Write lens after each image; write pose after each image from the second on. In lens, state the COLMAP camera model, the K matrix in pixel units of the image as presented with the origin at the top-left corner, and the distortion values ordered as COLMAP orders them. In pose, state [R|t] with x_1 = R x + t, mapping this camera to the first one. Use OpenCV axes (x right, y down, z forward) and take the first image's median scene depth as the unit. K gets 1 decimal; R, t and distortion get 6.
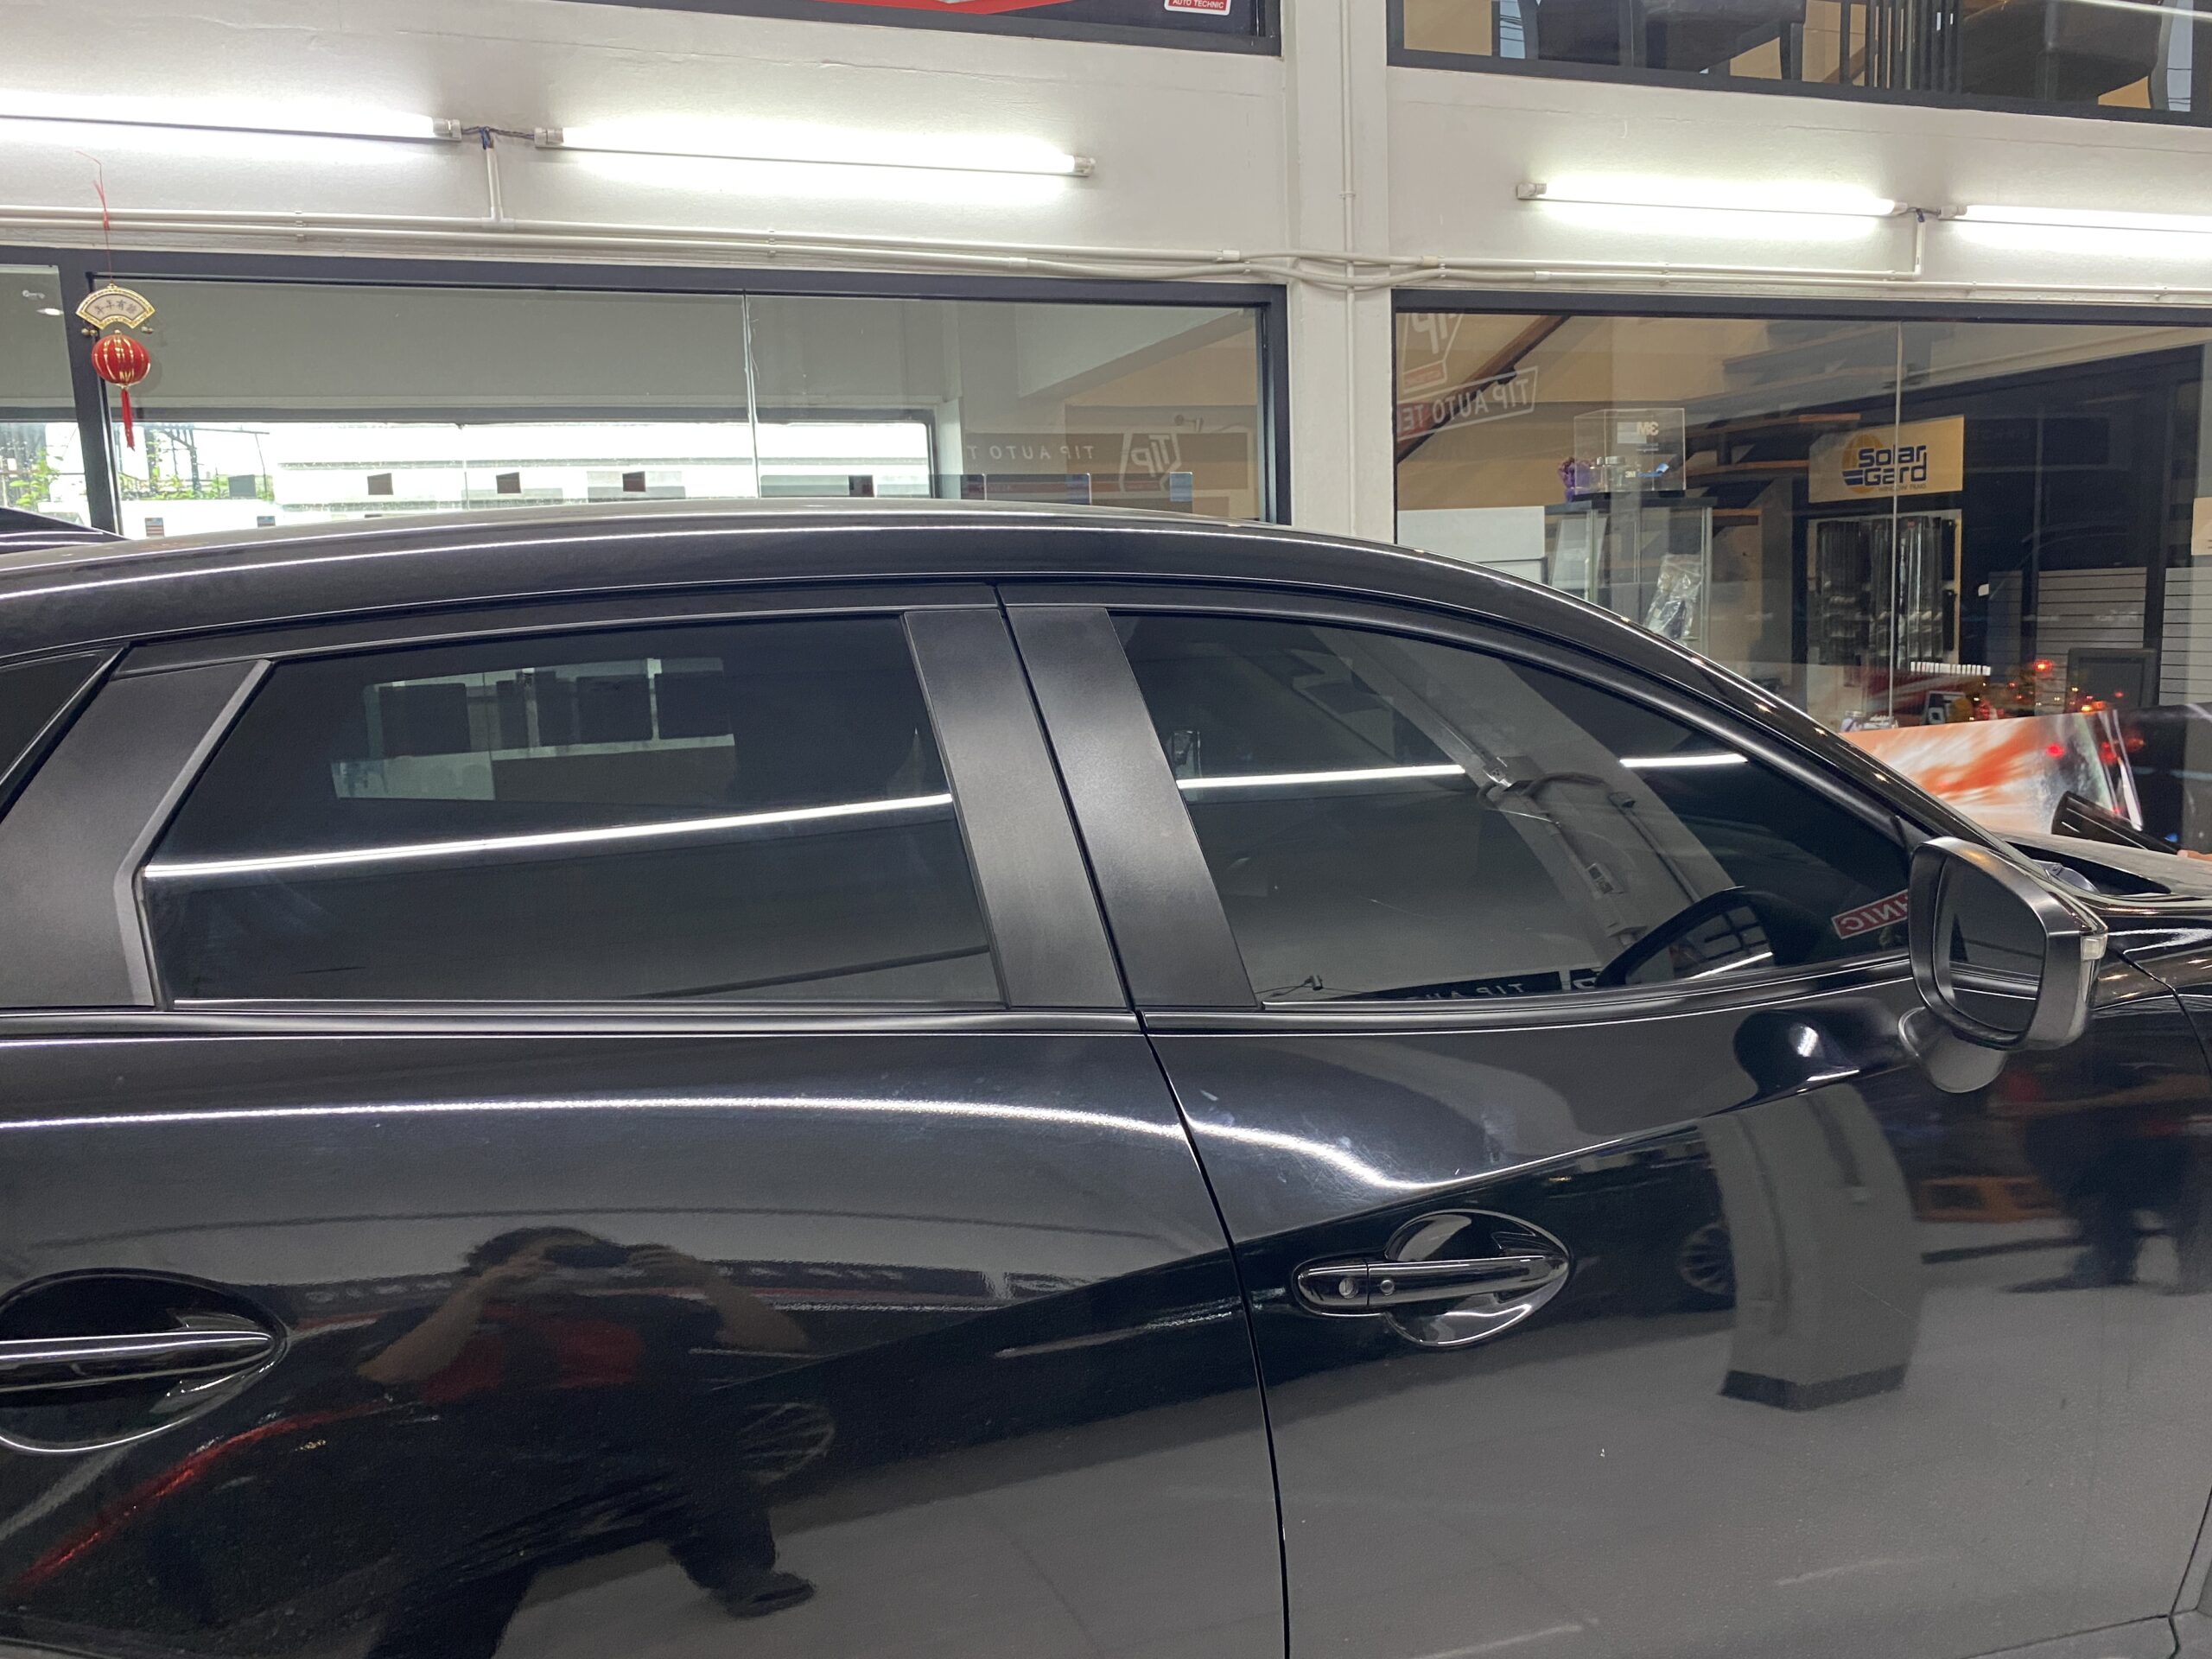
lens RADIAL K [[1690.3, 0, 1113.4], [0, 1690.3, 819.9], [0, 0, 1]] dist [0.040647, -0.052521]
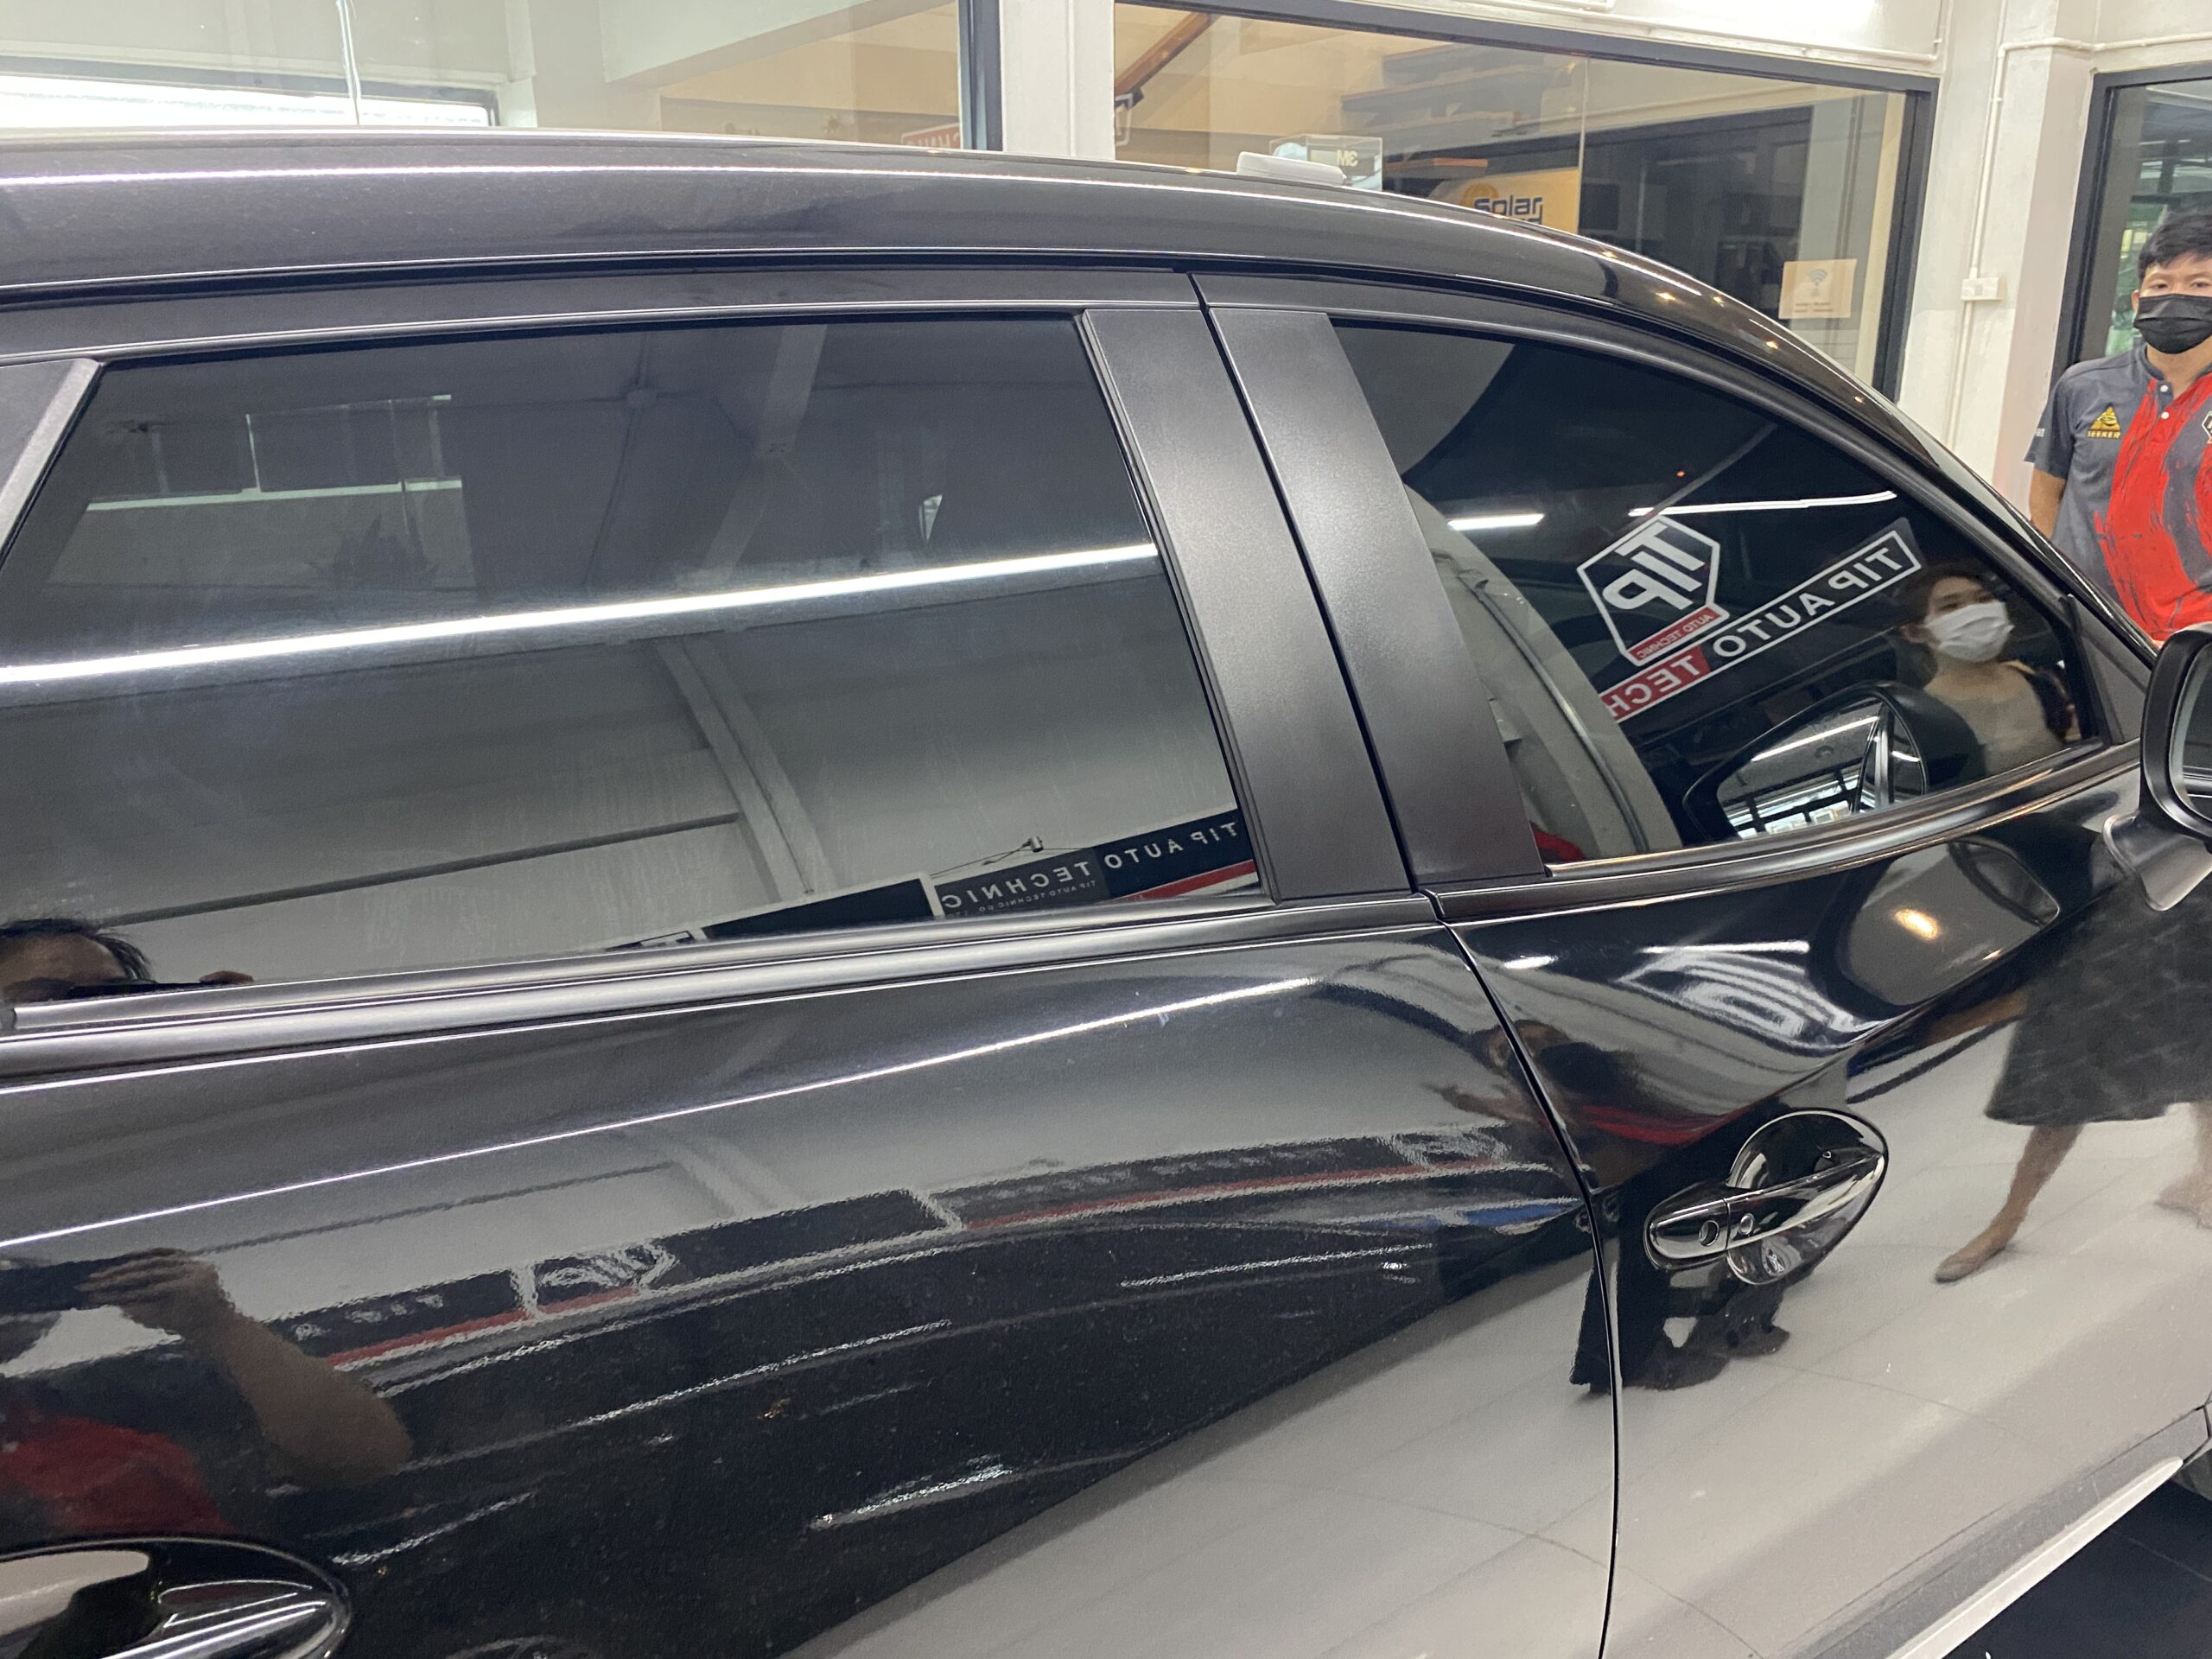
lens RADIAL K [[1693.8, 0, 1099.7], [0, 1693.8, 852.7], [0, 0, 1]] dist [-0.000230, -0.001327]
pose [[0.964770, -0.050457, 0.258213, -0.106291], [0.007993, 0.986605, 0.162929, -0.007714], [-0.262975, -0.155125, 0.952250, 0.120337]]
